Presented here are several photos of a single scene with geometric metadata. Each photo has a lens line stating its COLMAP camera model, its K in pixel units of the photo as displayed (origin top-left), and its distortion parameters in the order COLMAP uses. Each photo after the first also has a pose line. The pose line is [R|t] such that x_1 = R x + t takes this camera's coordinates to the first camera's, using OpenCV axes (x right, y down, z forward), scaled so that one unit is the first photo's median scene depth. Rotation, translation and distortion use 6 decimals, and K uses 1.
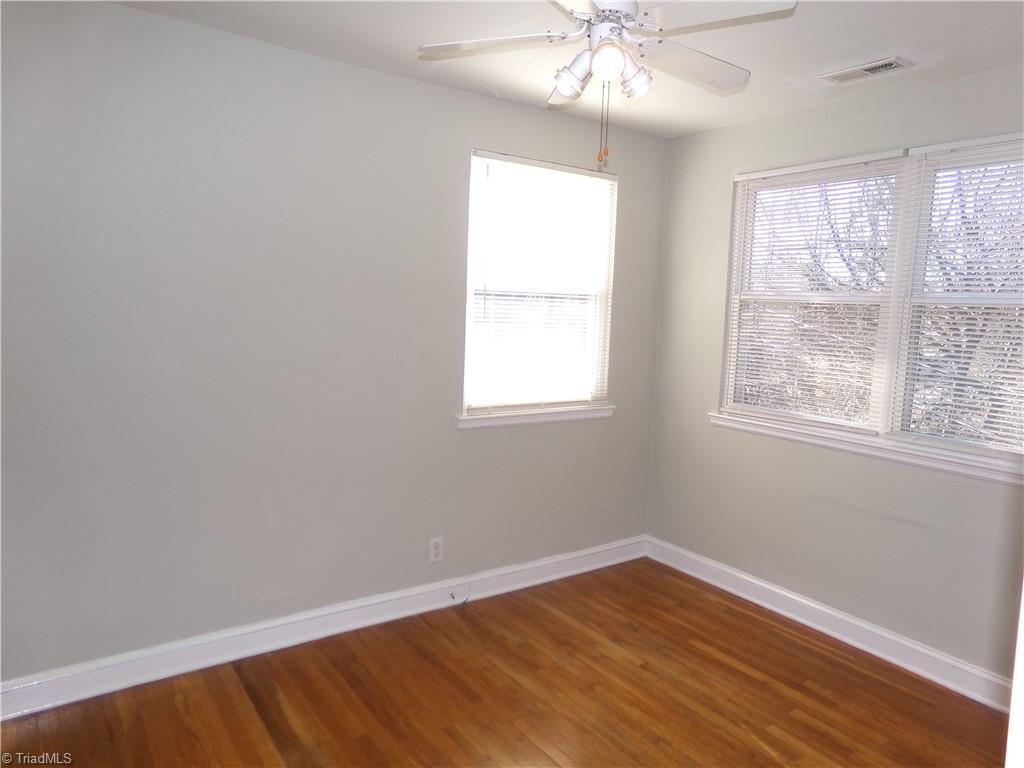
lens RADIAL K [[704.2, 0, 518.1], [0, 704.2, 380.4], [0, 0, 1]] dist [-0.105160, 0.166254]
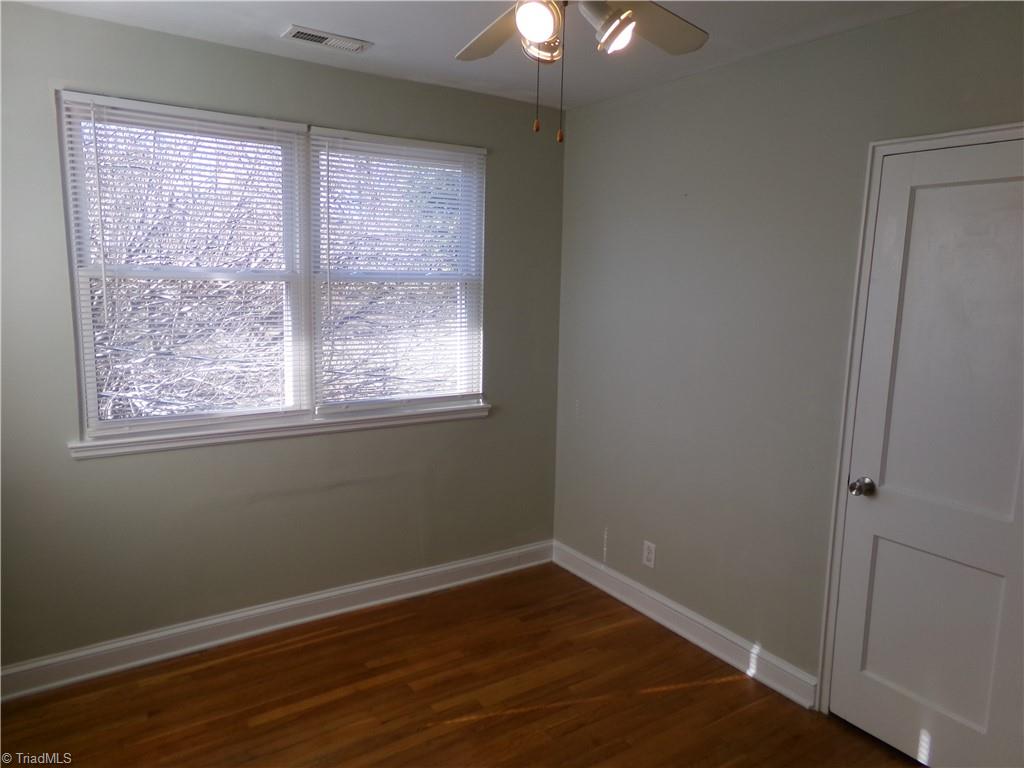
lens RADIAL K [[704.2, 0, 518.1], [0, 704.2, 380.4], [0, 0, 1]] dist [-0.105160, 0.166254]
pose [[0.023152, -0.184147, 0.982626, -0.456535], [0.084758, 0.979712, 0.181604, -0.124021], [-0.996133, 0.079081, 0.038290, 0.661010]]
